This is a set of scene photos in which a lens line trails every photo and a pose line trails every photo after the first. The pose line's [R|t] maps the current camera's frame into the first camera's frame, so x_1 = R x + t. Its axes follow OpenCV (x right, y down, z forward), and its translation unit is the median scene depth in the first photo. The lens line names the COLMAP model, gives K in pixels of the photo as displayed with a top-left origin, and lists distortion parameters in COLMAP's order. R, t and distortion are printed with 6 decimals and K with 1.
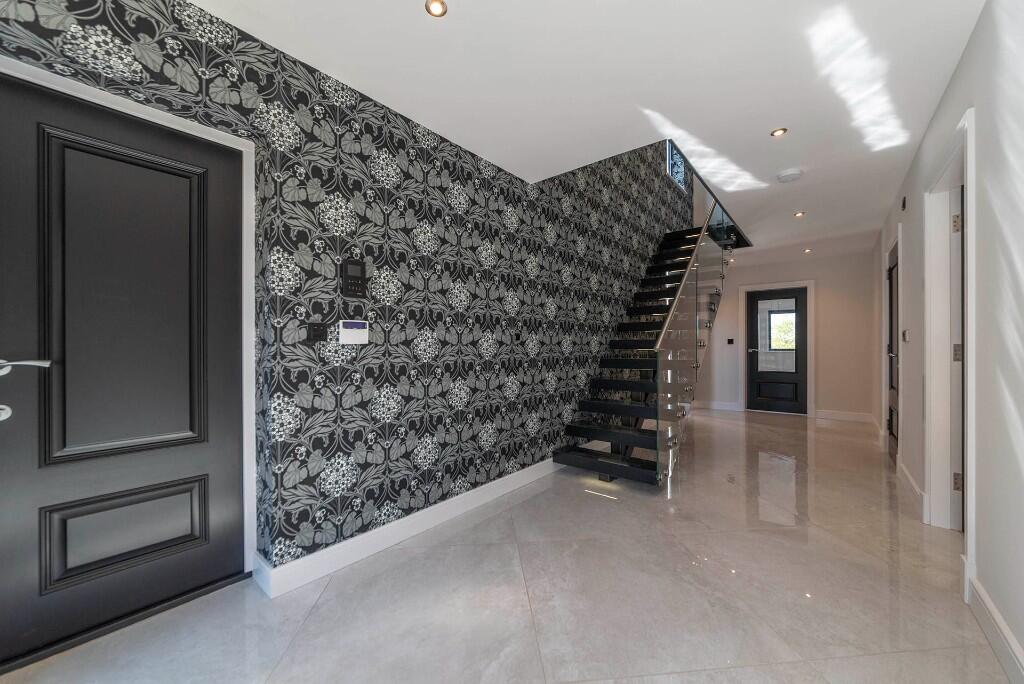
lens RADIAL K [[385.7, 0, 510.7], [0, 385.7, 345.8], [0, 0, 1]] dist [-0.000411, -0.000055]
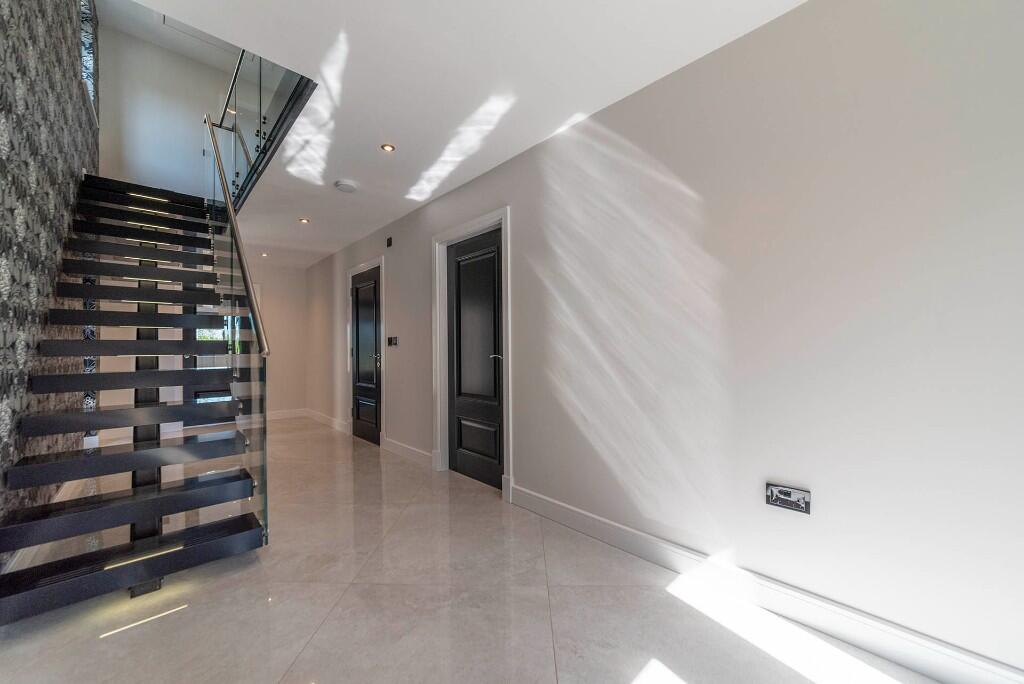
lens RADIAL K [[385.7, 0, 510.7], [0, 385.7, 345.8], [0, 0, 1]] dist [-0.000411, -0.000055]
pose [[0.128107, 0.003617, 0.991754, -0.269176], [0.007209, 0.999964, -0.004578, 0.000482], [-0.991734, 0.007736, 0.128076, 0.453480]]
